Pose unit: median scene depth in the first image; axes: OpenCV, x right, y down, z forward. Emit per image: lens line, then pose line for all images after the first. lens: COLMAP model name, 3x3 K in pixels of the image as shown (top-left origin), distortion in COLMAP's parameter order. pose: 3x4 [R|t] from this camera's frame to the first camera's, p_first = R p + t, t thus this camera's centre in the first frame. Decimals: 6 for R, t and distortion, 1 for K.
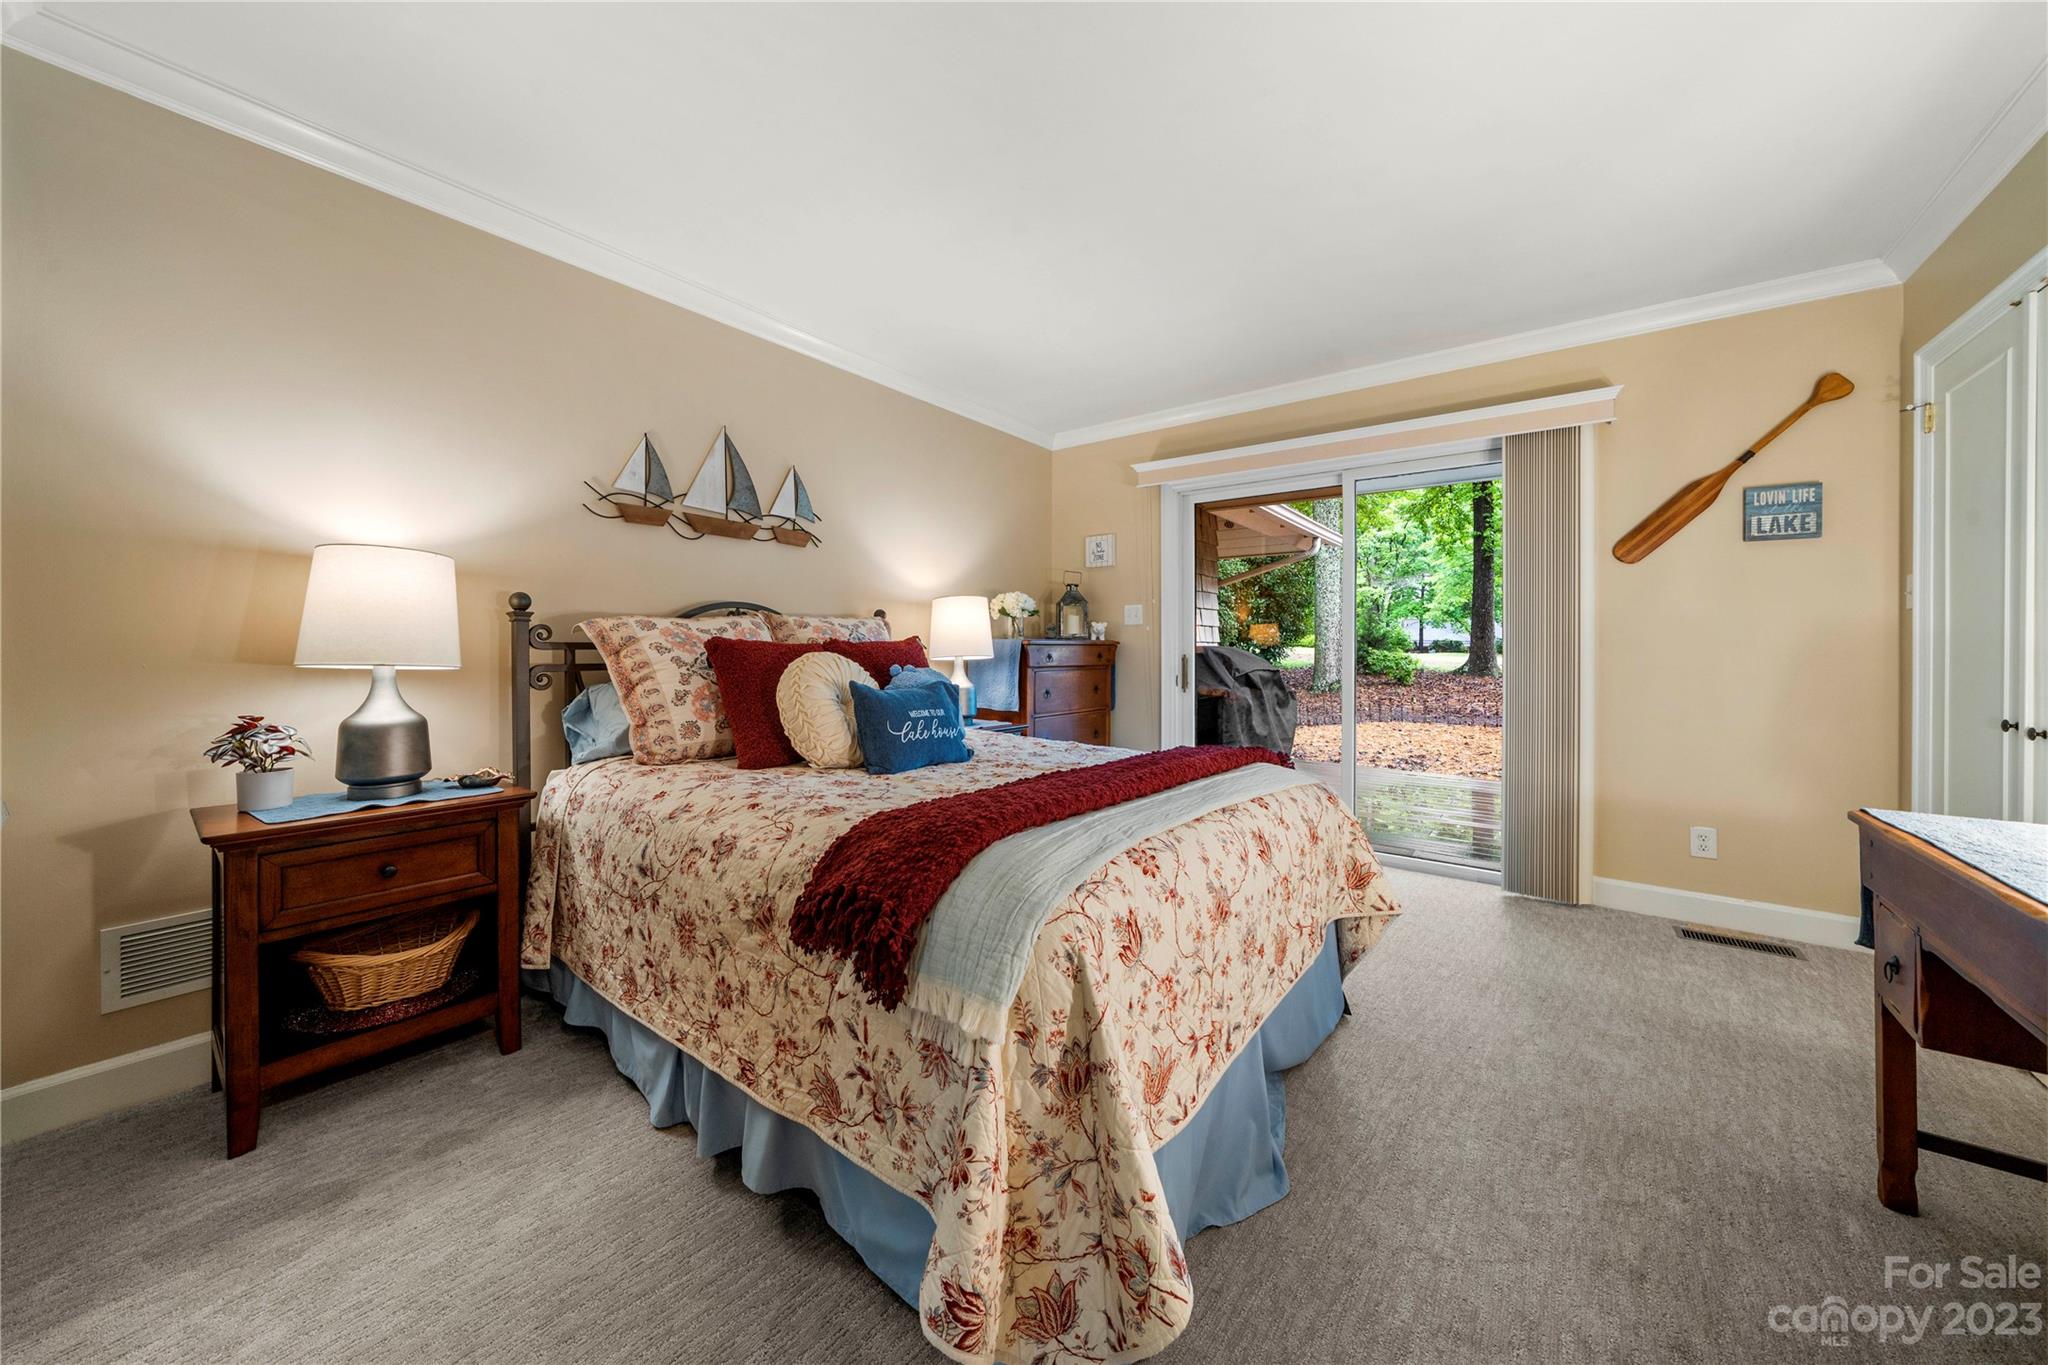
lens RADIAL K [[702.1, 0, 1025.0], [0, 702.1, 650.3], [0, 0, 1]] dist [-0.000509, -0.000084]
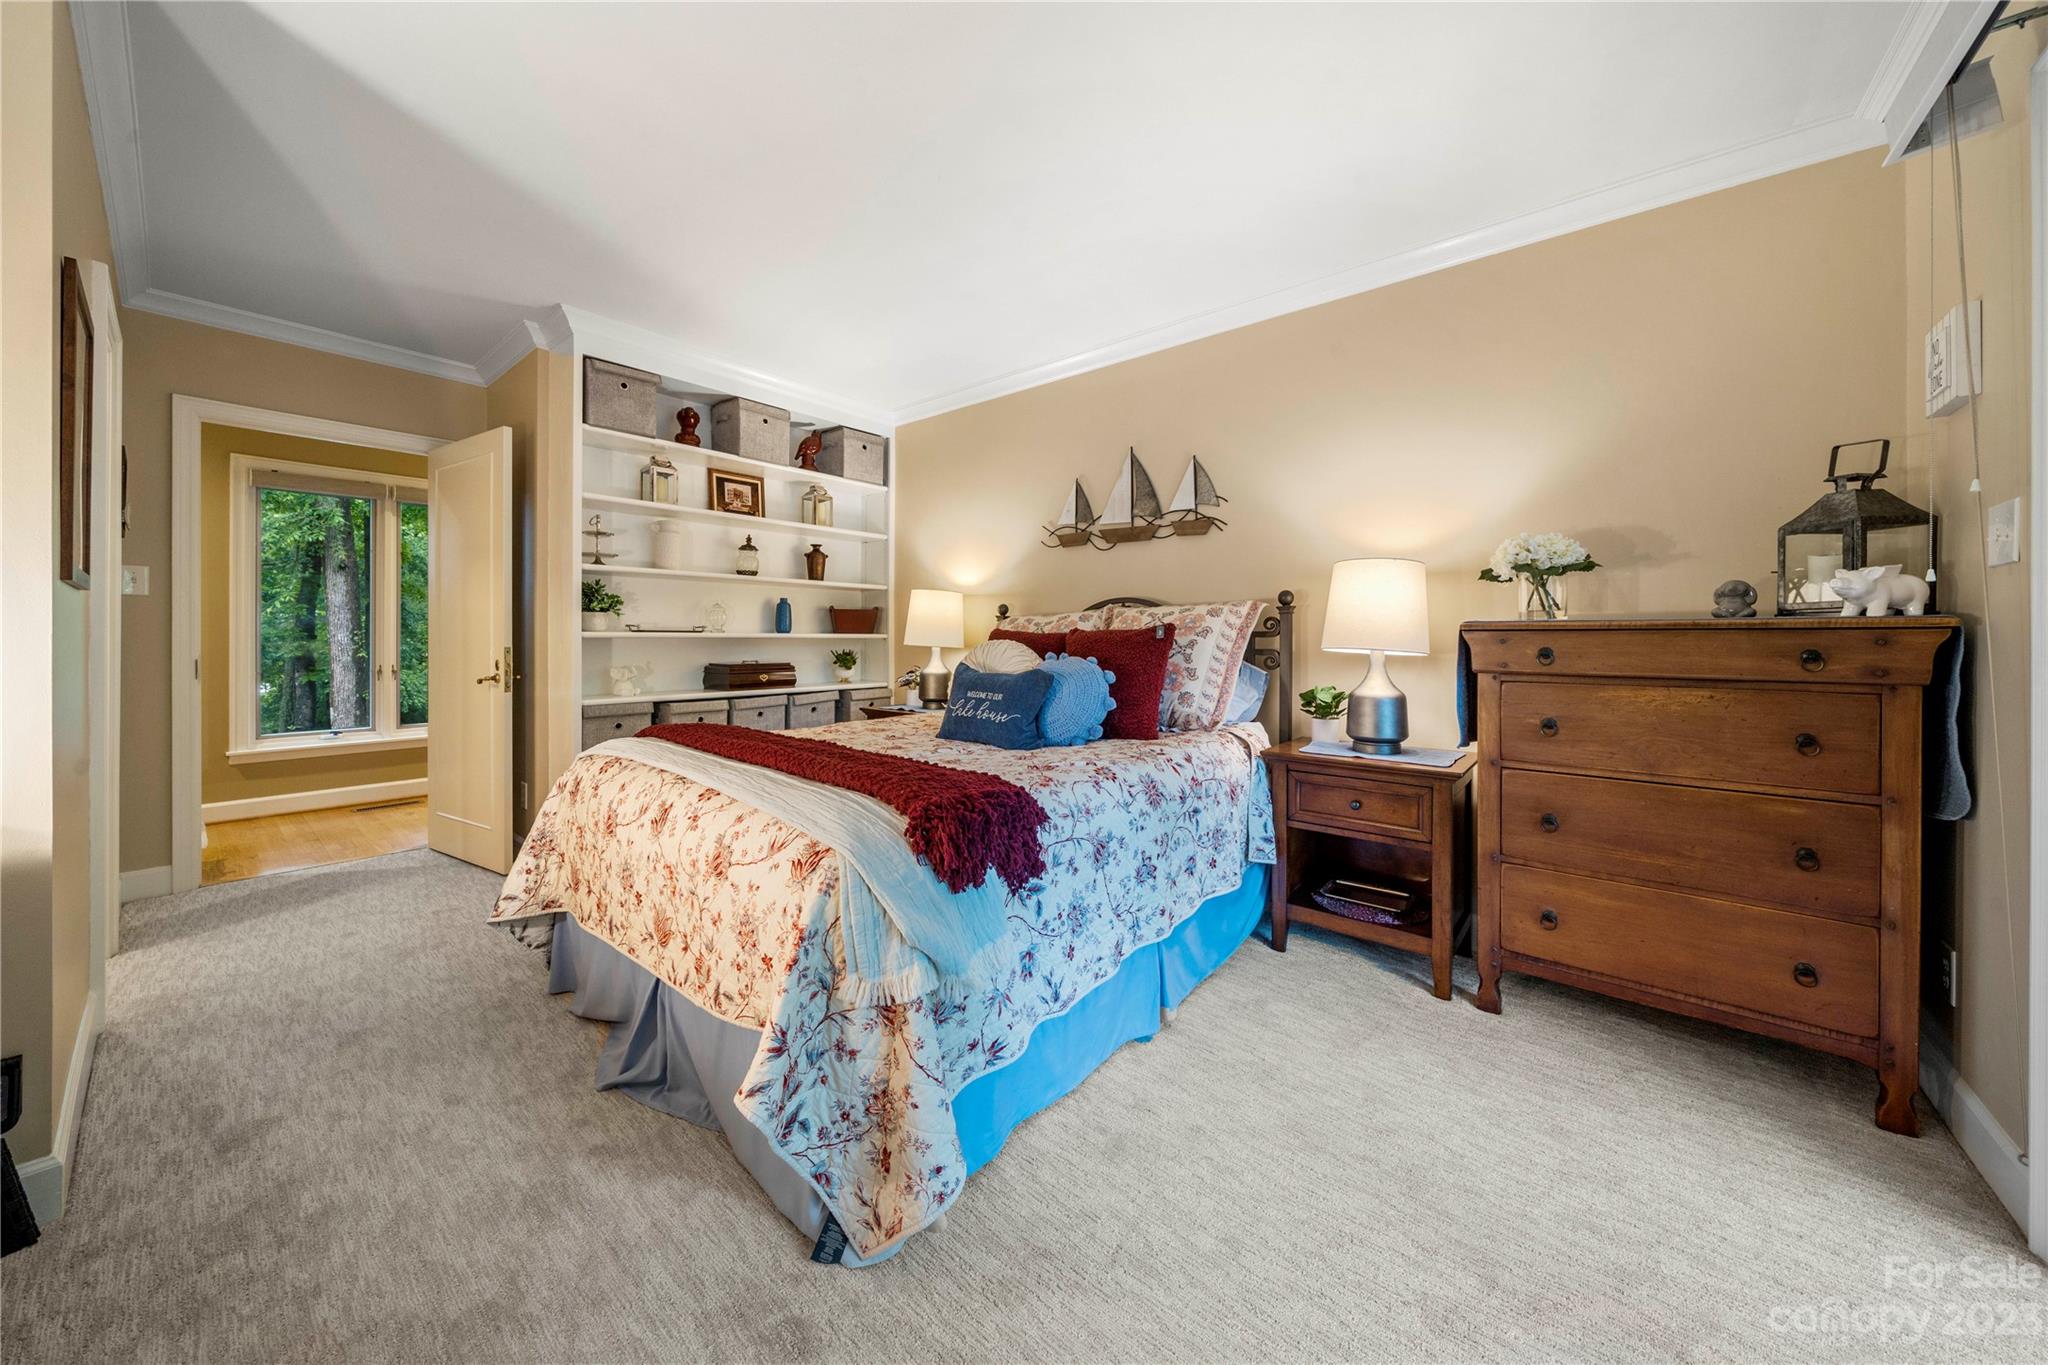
lens RADIAL K [[702.1, 0, 1025.0], [0, 702.1, 650.3], [0, 0, 1]] dist [-0.000509, -0.000084]
pose [[-0.047966, 0.023610, -0.998570, 0.755544], [-0.001356, 0.999718, 0.023703, -0.007027], [0.998848, 0.002491, -0.047920, 0.870565]]
